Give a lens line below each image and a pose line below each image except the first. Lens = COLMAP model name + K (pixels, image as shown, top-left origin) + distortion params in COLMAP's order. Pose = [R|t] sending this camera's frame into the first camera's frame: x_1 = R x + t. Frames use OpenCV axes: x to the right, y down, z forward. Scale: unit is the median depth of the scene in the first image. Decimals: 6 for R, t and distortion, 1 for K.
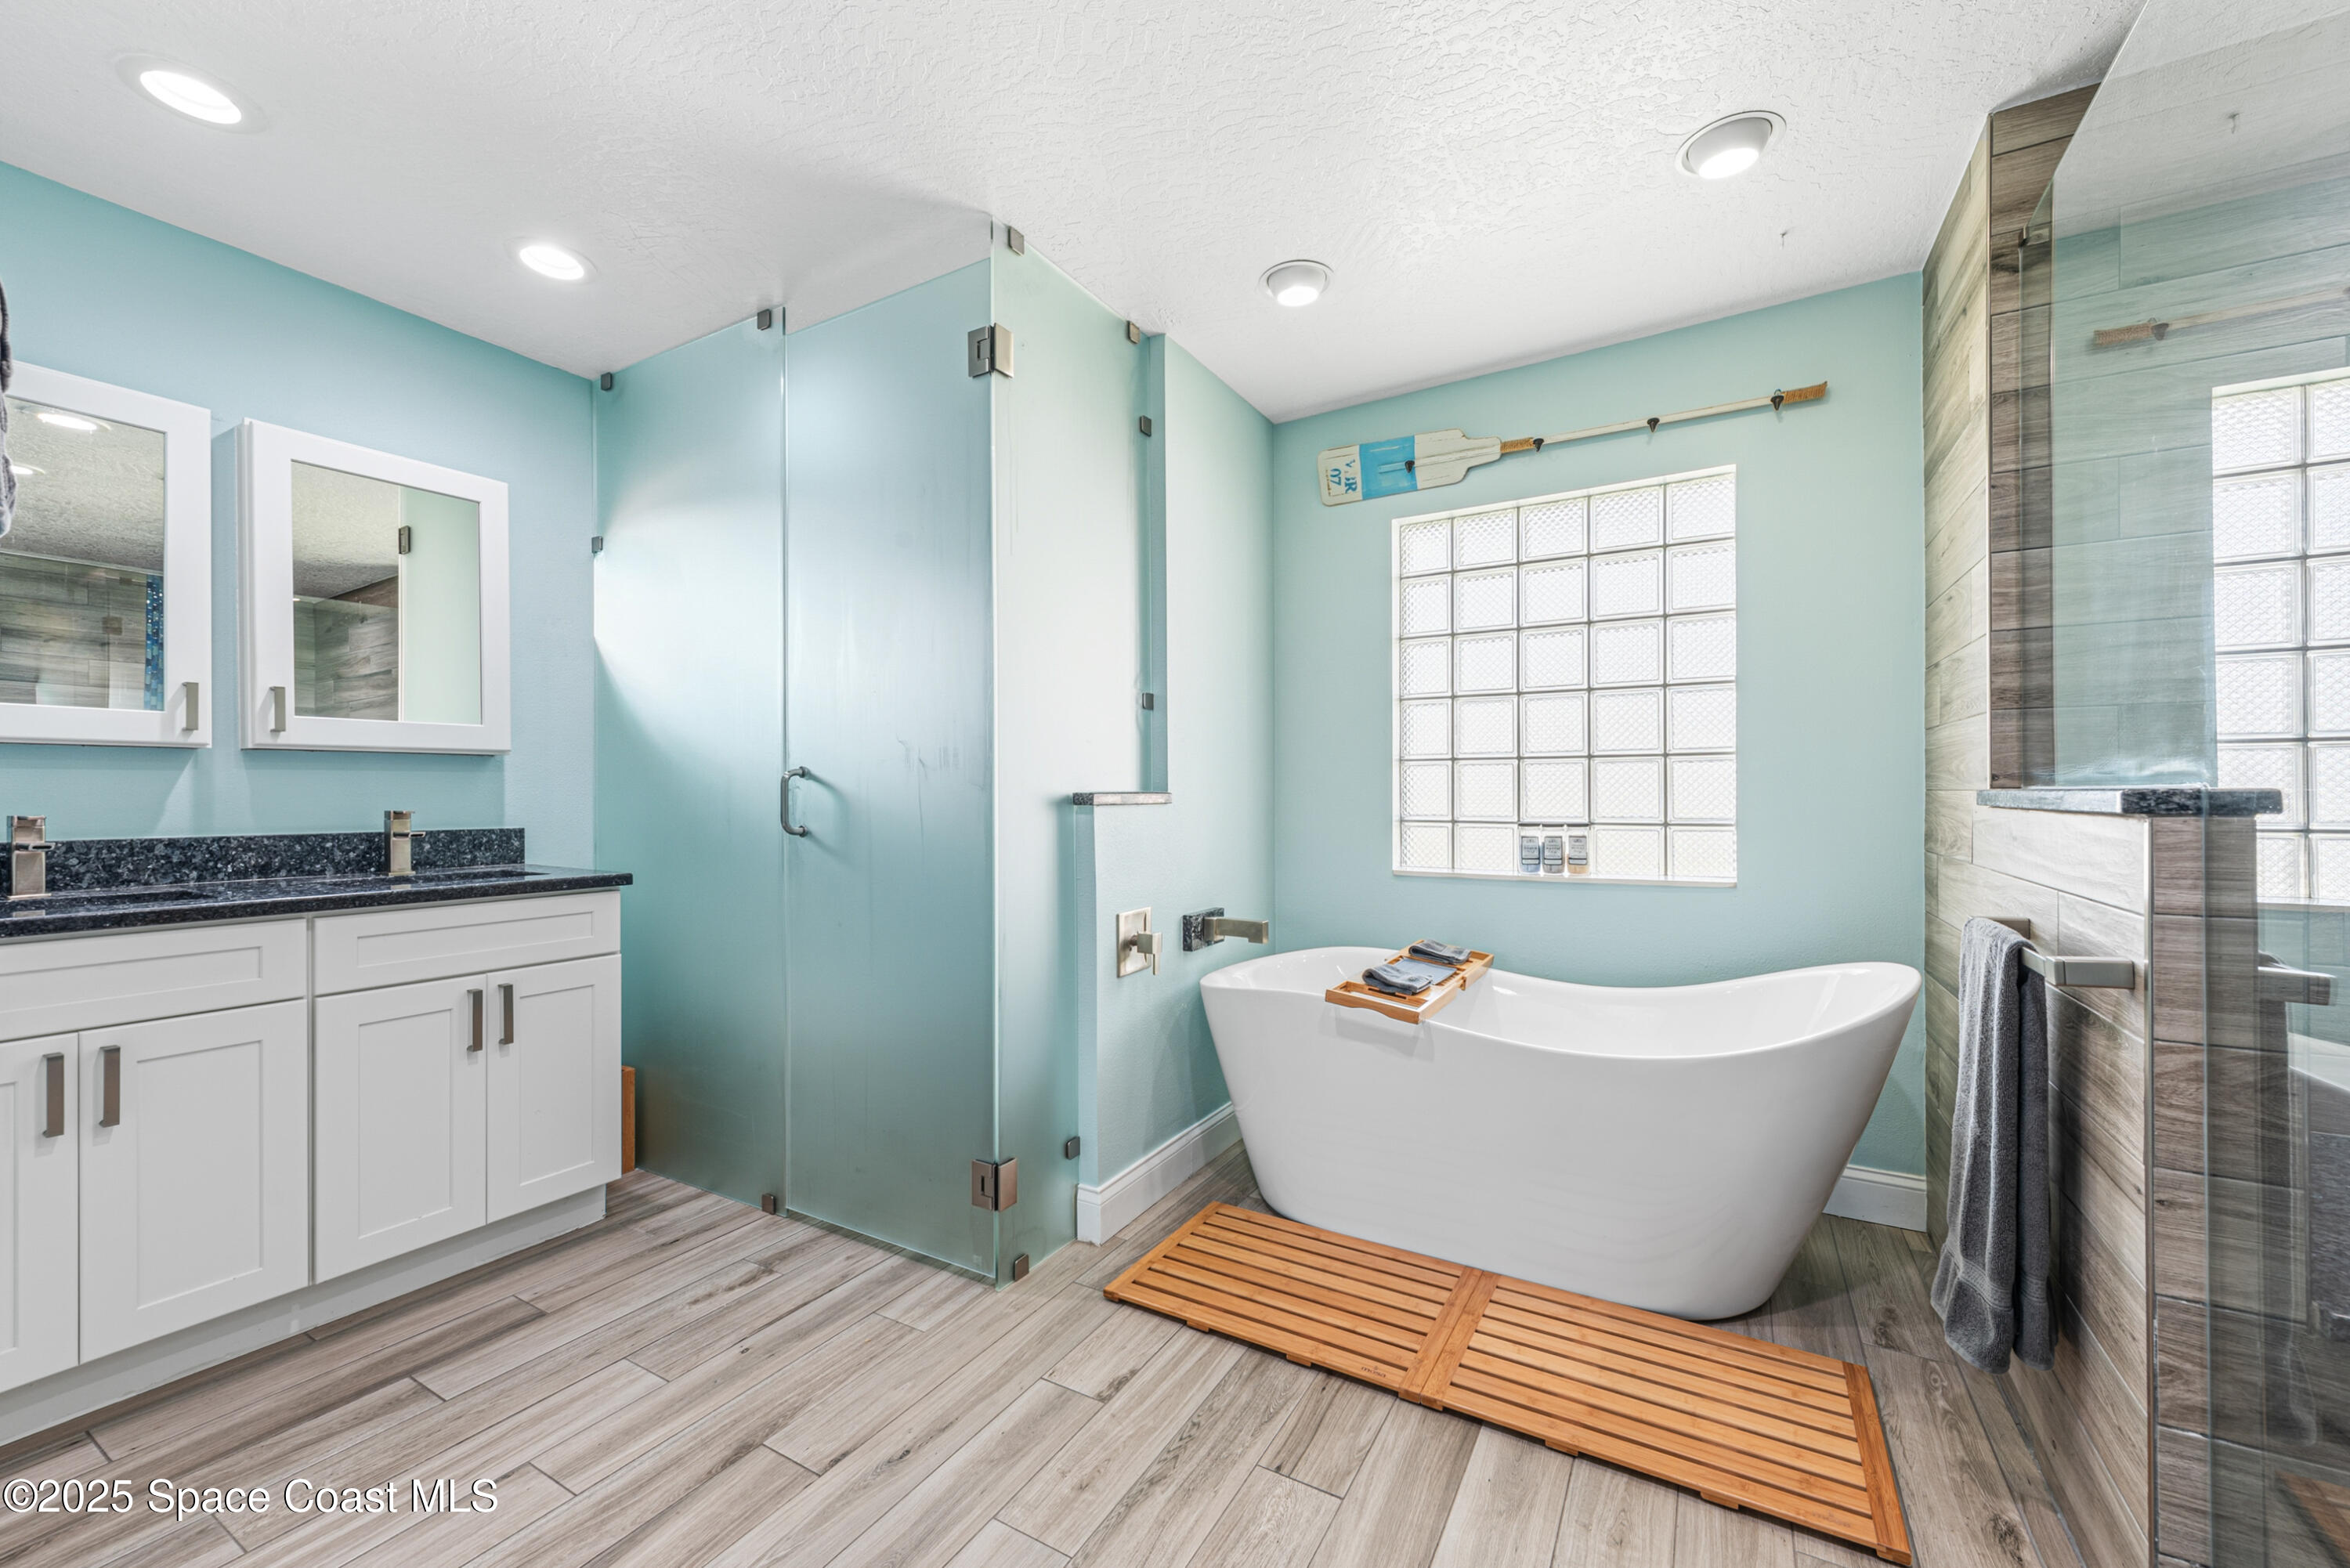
lens RADIAL K [[921.9, 0, 1174.1], [0, 921.9, 788.5], [0, 0, 1]] dist [0.008460, -0.002591]
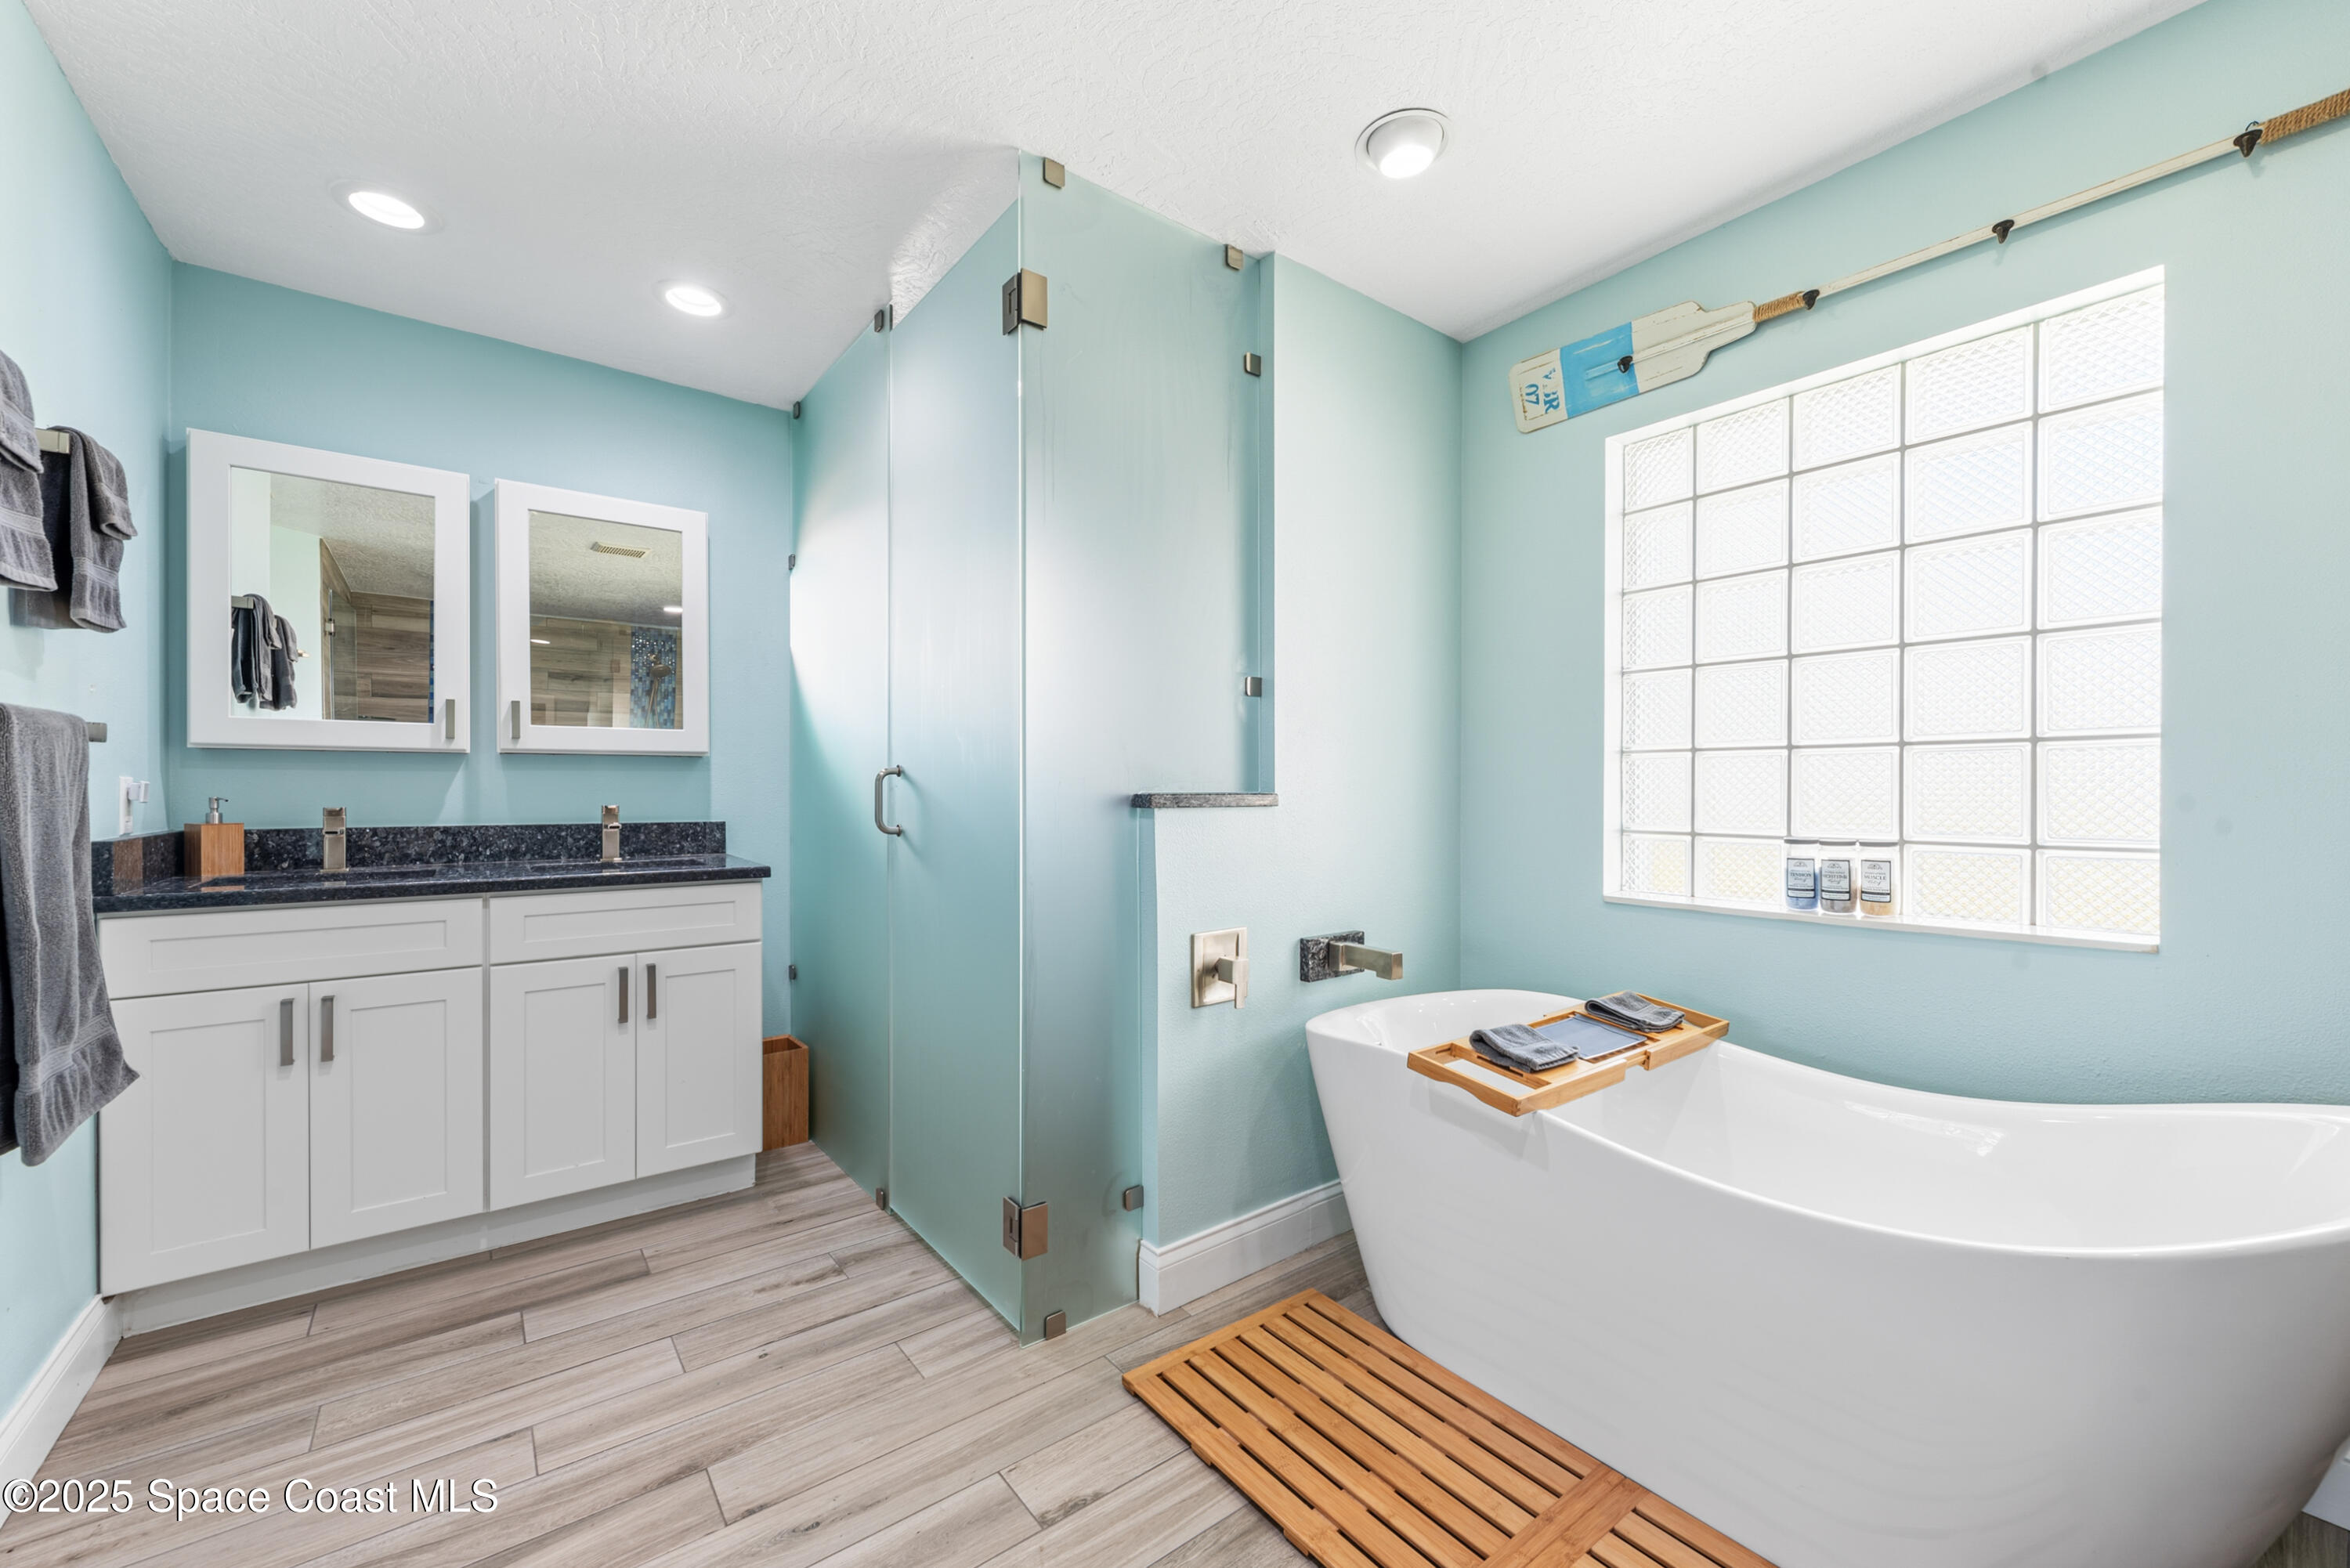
lens RADIAL K [[921.9, 0, 1174.1], [0, 921.9, 788.5], [0, 0, 1]] dist [0.008460, -0.002591]
pose [[0.927571, 0.004174, -0.373624, 0.247652], [-0.002352, 0.999983, 0.005335, -0.004885], [0.373640, -0.004070, 0.927565, 0.196643]]
